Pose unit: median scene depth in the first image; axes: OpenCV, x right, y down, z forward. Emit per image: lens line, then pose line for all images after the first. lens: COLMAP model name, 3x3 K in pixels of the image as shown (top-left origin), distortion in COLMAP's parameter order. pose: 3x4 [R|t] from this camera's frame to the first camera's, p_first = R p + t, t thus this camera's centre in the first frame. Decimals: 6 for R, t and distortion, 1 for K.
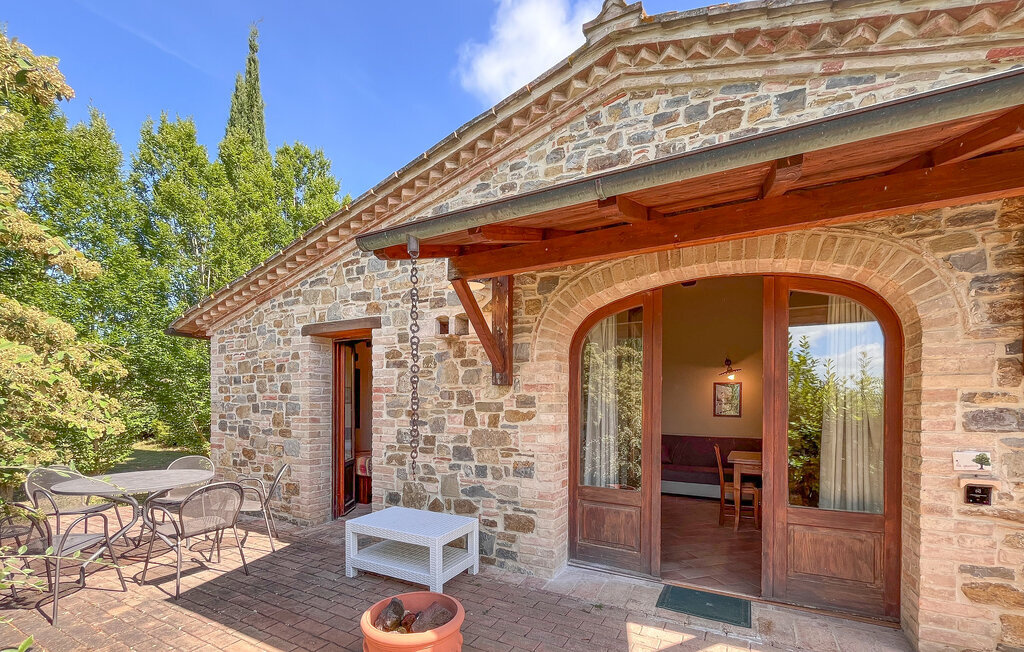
lens RADIAL K [[394.3, 0, 498.4], [0, 394.3, 399.7], [0, 0, 1]] dist [-0.000868, 0.000126]
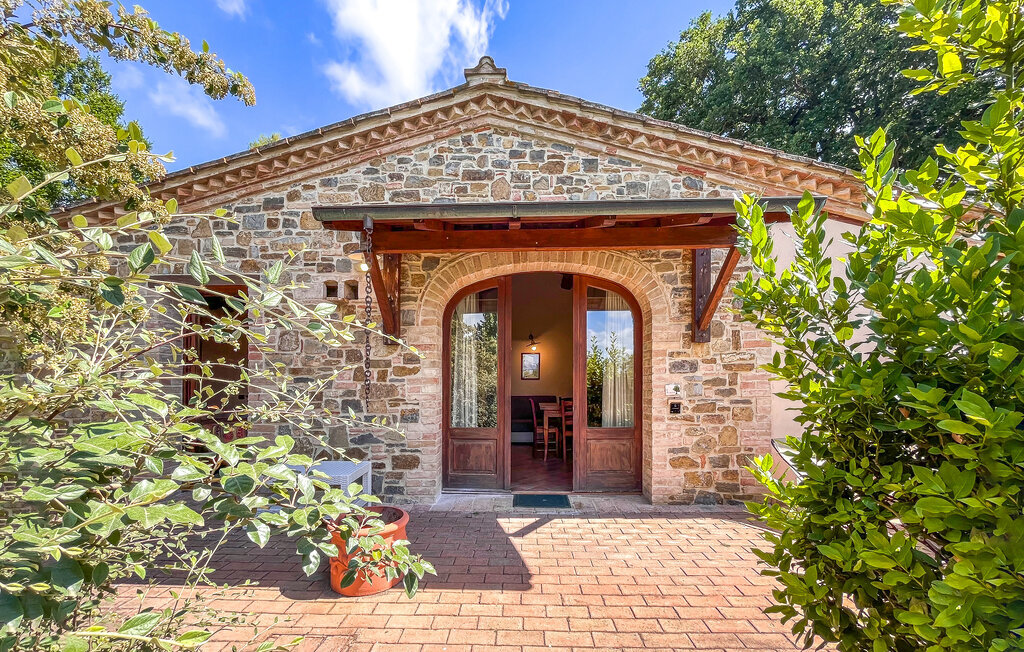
lens RADIAL K [[348.1, 0, 508.7], [0, 348.1, 365.6], [0, 0, 1]] dist [0.000984, -0.000015]
pose [[0.899056, -0.010370, 0.437711, -0.126586], [0.010105, 0.999945, 0.002936, 0.024805], [-0.437717, 0.001784, 0.899111, -0.077843]]
